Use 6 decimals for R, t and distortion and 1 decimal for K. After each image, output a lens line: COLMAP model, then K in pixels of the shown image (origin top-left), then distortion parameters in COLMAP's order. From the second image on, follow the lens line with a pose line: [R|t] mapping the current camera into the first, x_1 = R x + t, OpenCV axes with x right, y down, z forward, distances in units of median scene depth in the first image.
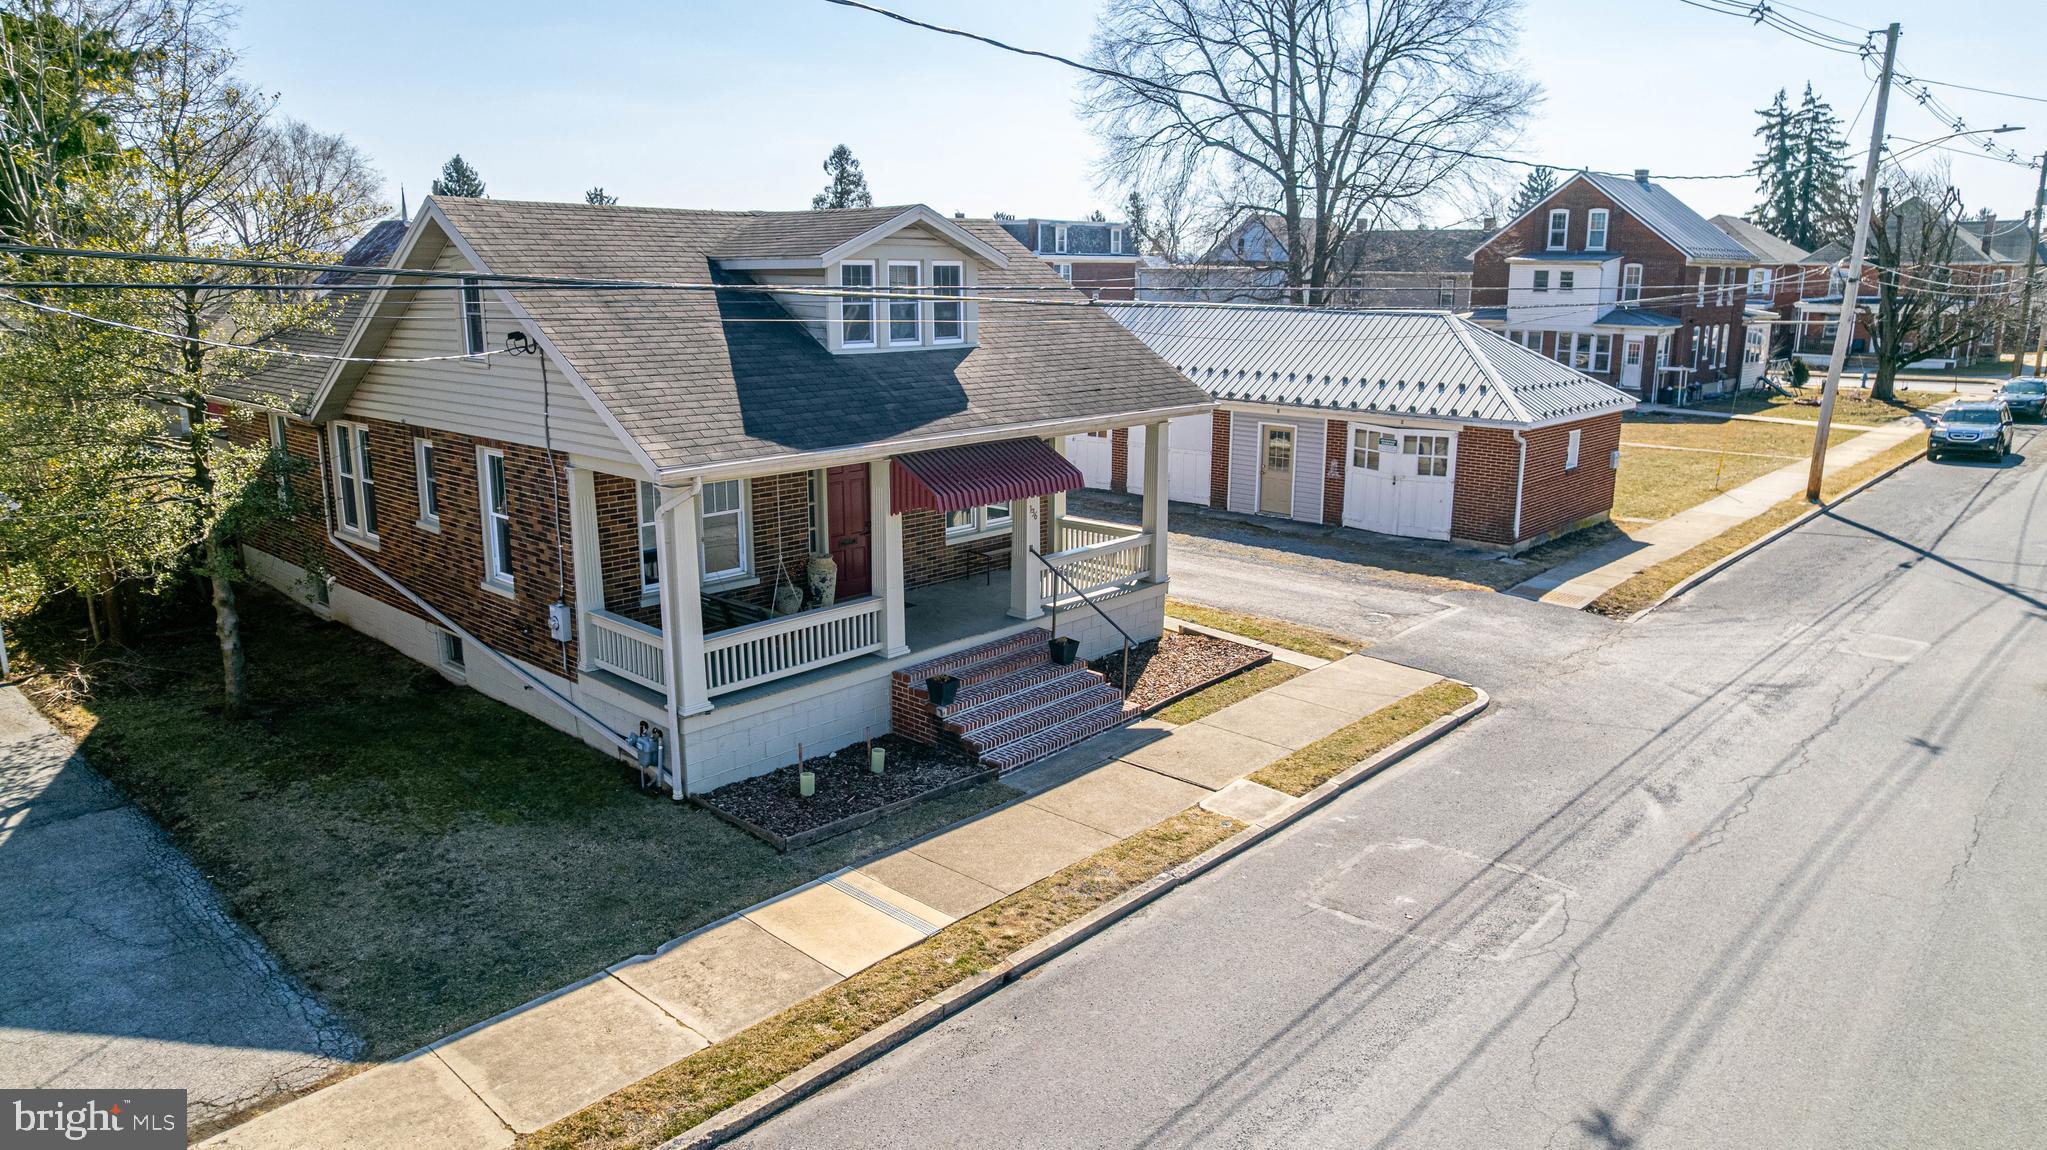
lens RADIAL K [[1308.9, 0, 1023.5], [0, 1308.9, 575.0], [0, 0, 1]] dist [-0.081699, 0.070560]
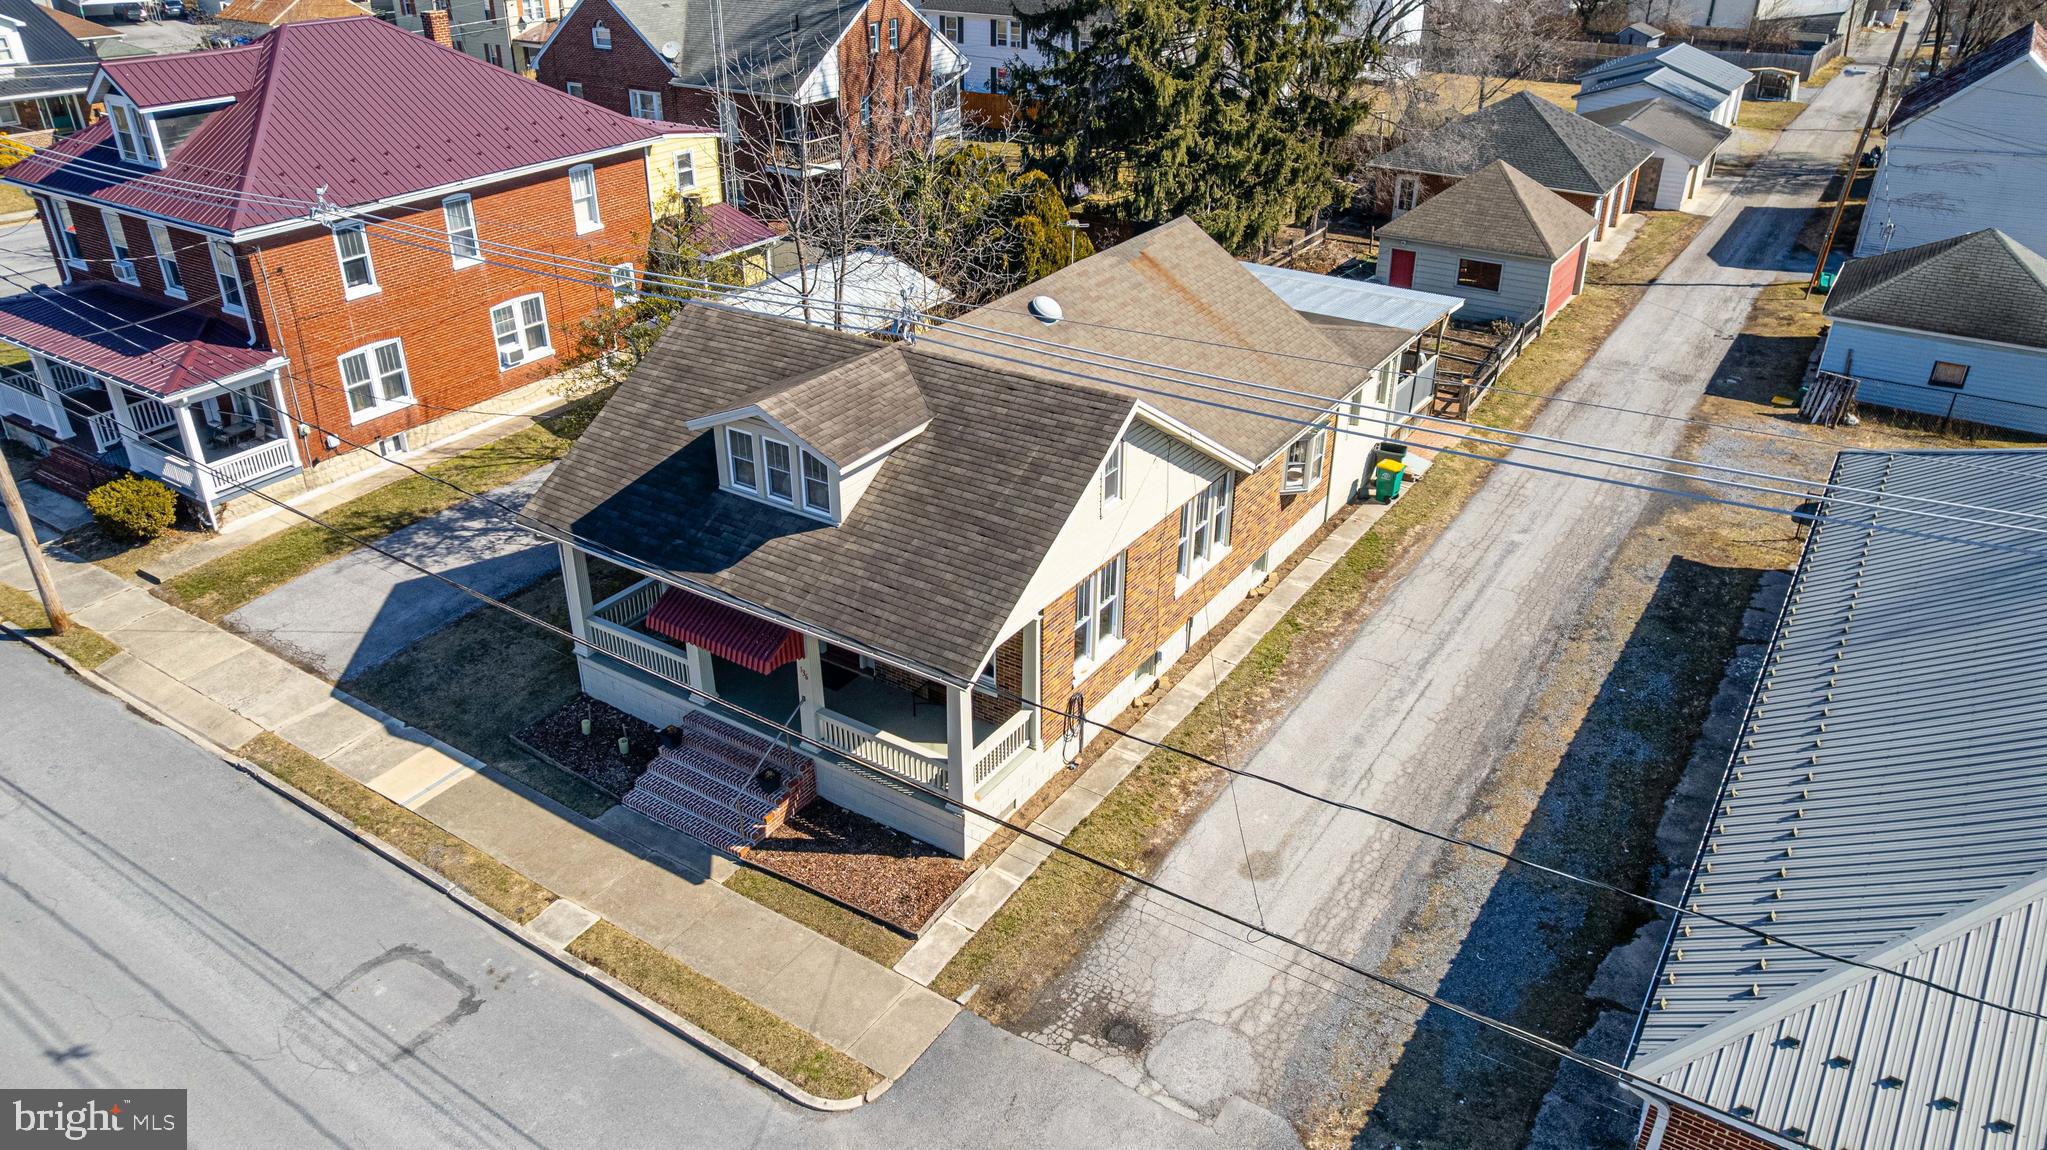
lens RADIAL K [[1374.9, 0, 1023.5], [0, 1374.9, 575.0], [0, 0, 1]] dist [-0.054798, 0.000831]
pose [[0.164264, 0.467682, -0.868499, 1.365217], [-0.222772, 0.875301, 0.429211, -0.890273], [0.960932, 0.122973, 0.247967, 1.116370]]
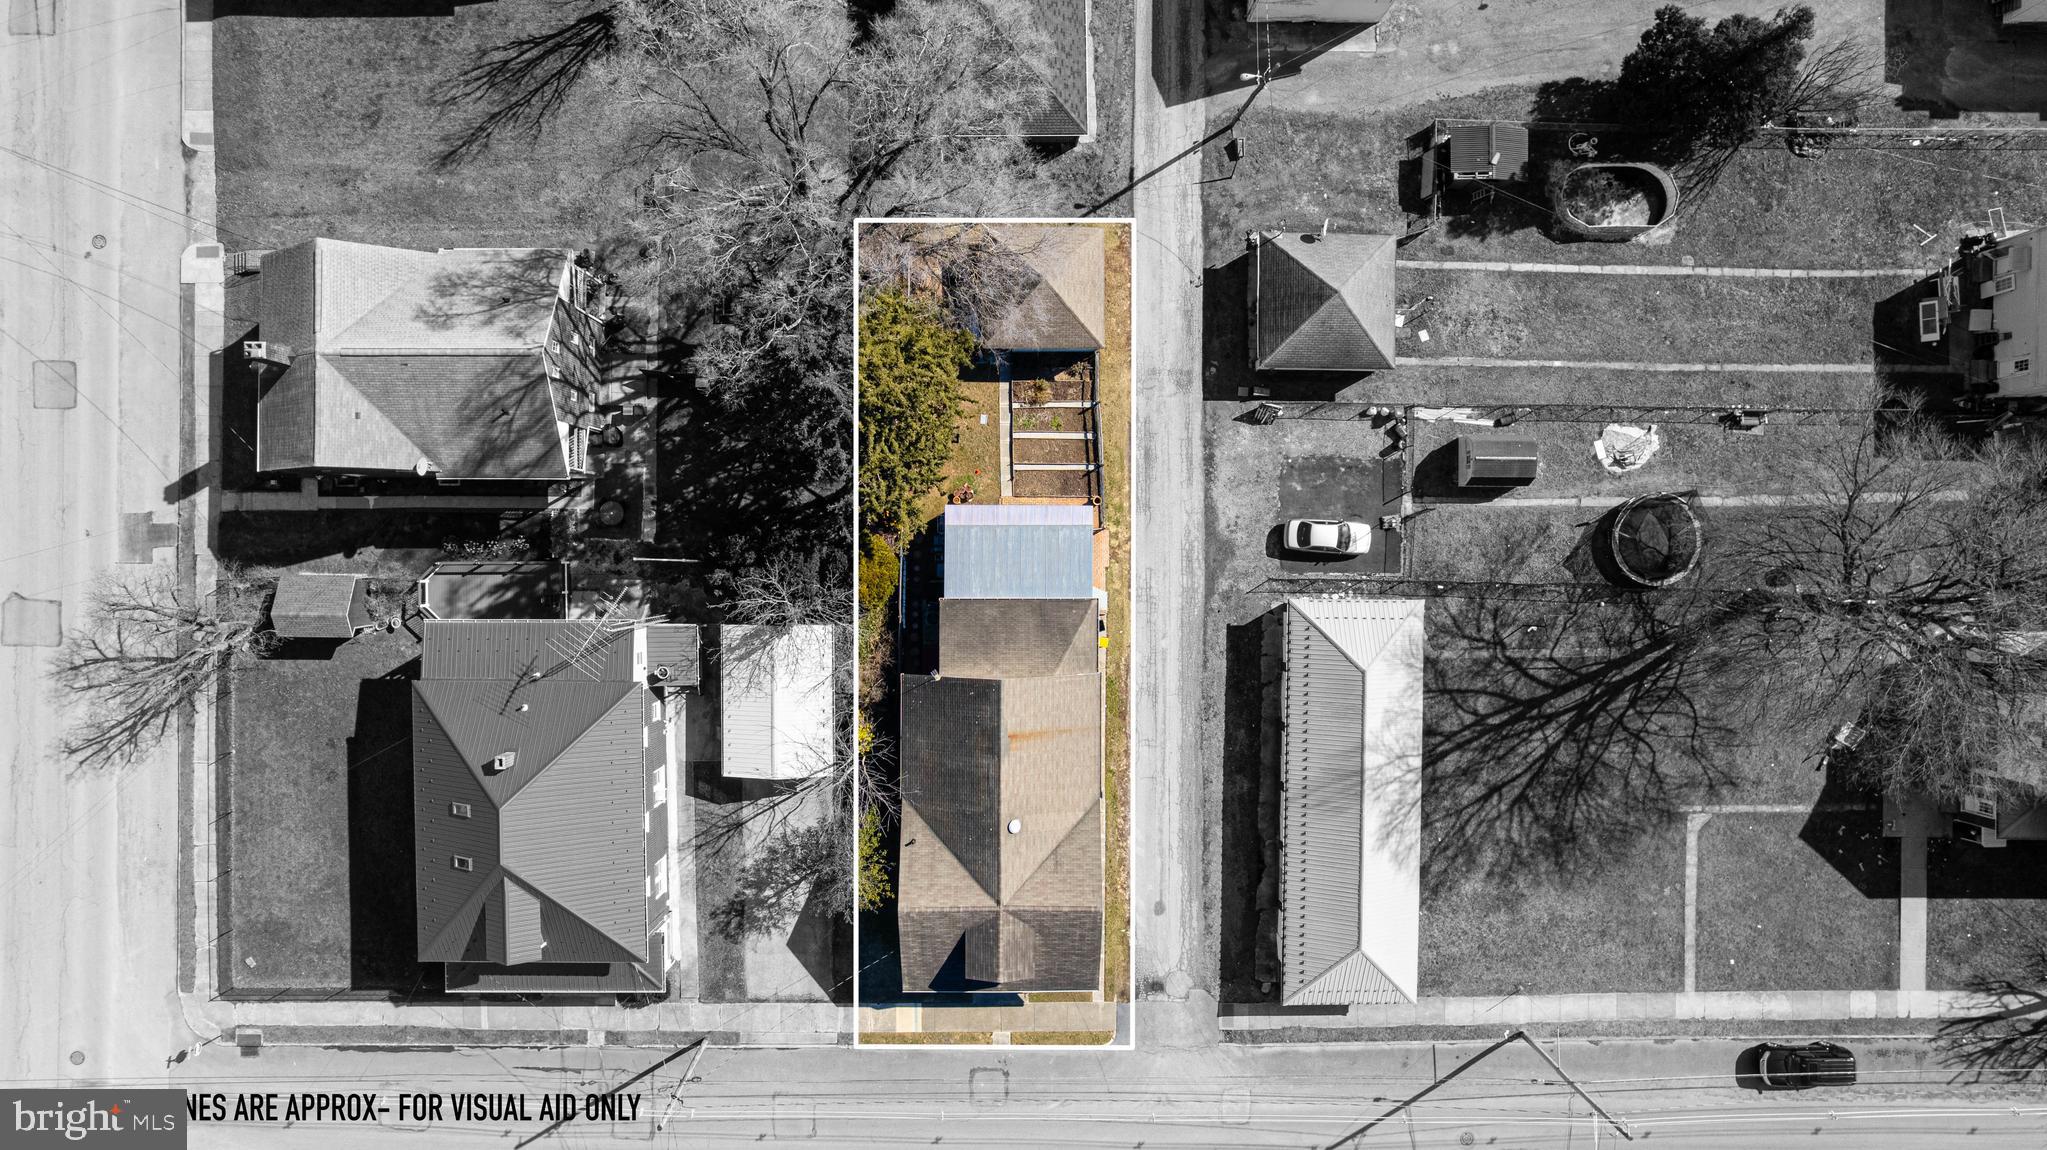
lens RADIAL K [[1308.9, 0, 1023.5], [0, 1308.9, 575.0], [0, 0, 1]] dist [-0.081699, 0.070560]
pose [[0.675613, 0.737232, 0.005998, -1.083811], [-0.178577, 0.155747, 0.971521, -4.858765], [0.715303, -0.657443, 0.236877, 1.098932]]
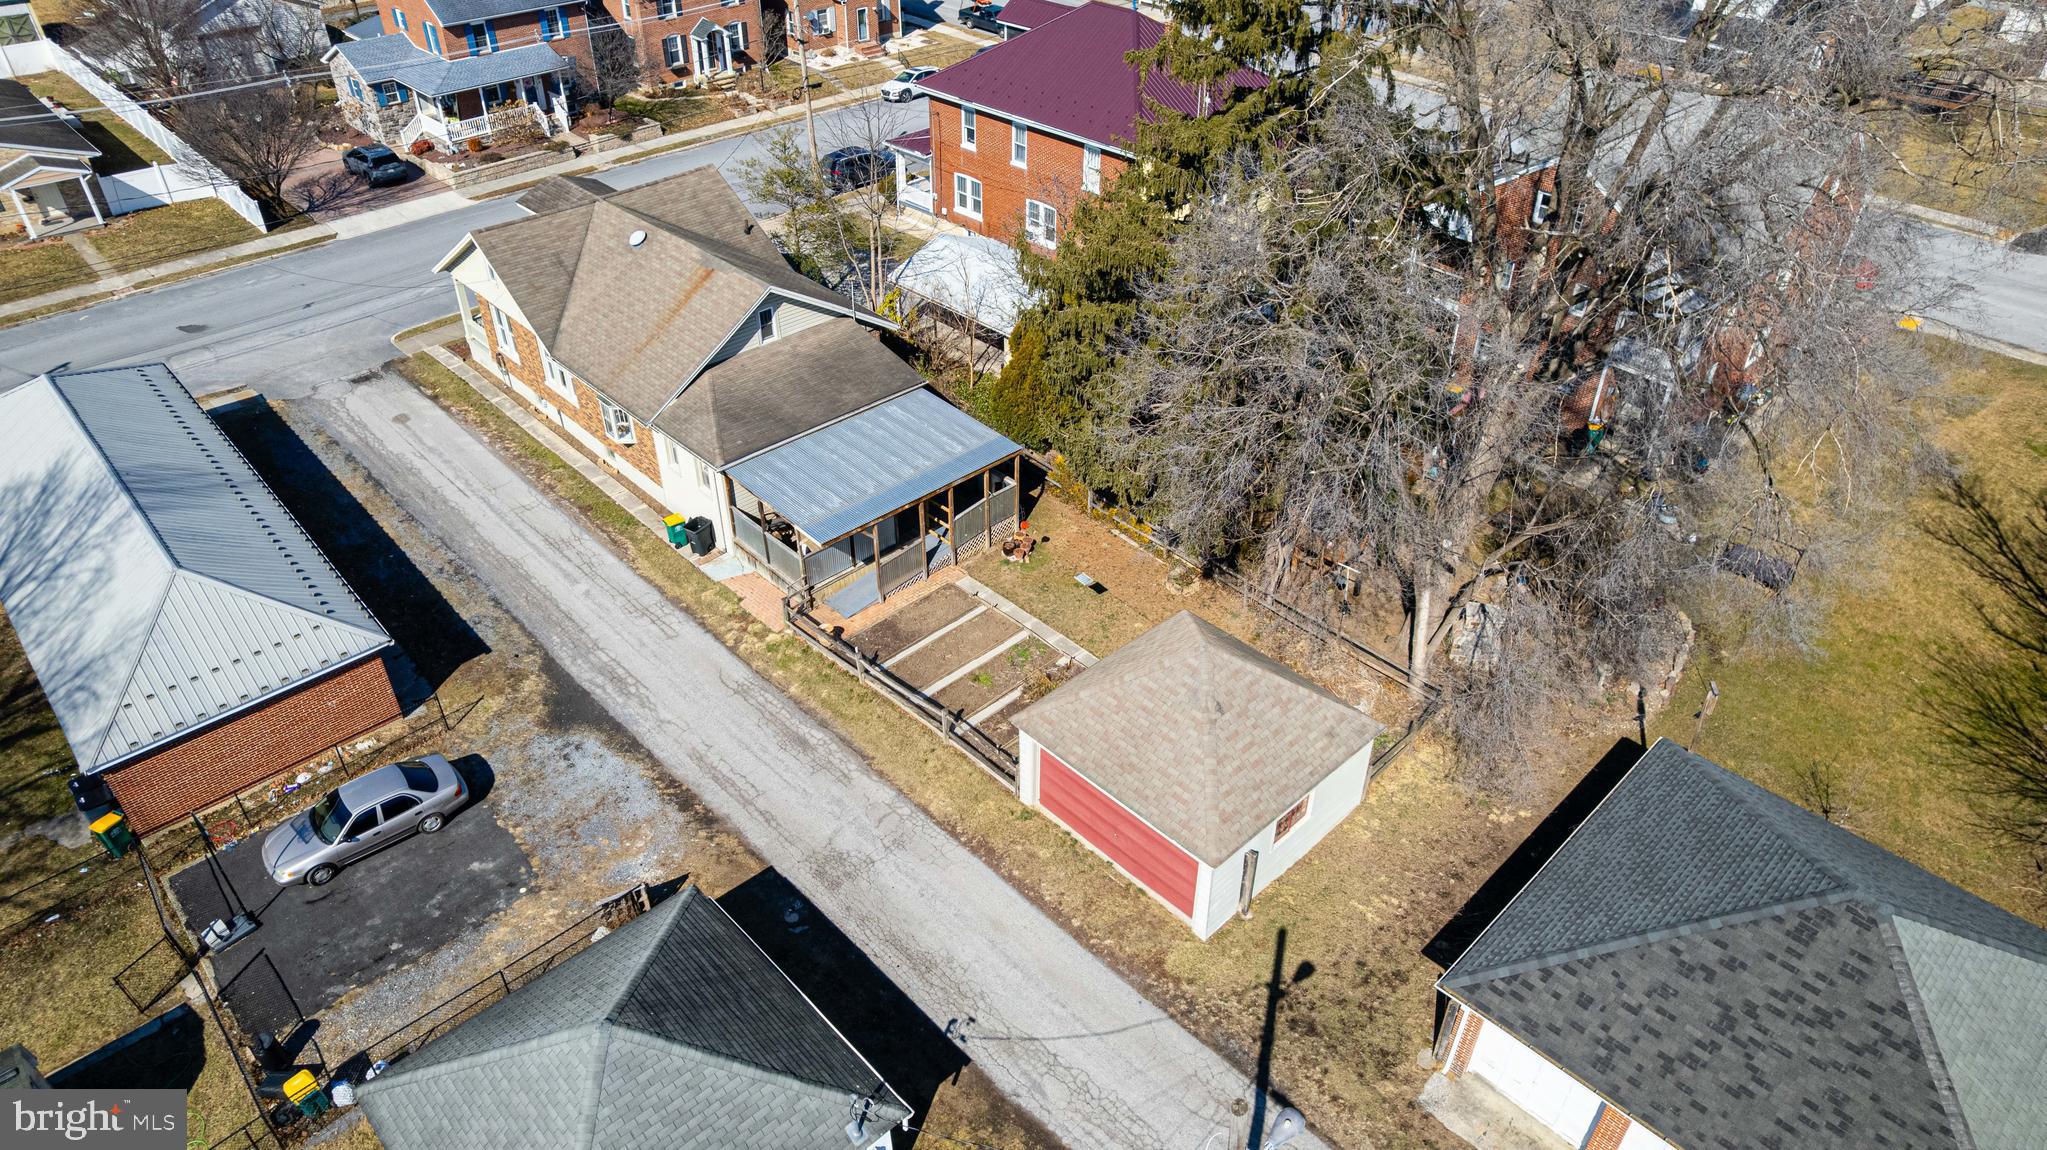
lens RADIAL K [[1308.9, 0, 1023.5], [0, 1308.9, 575.0], [0, 0, 1]] dist [-0.081699, 0.070560]
pose [[-0.997715, -0.040800, 0.053855, -1.594199], [0.014131, 0.653451, 0.756837, -2.241363], [-0.066070, 0.755869, -0.651381, 4.182410]]
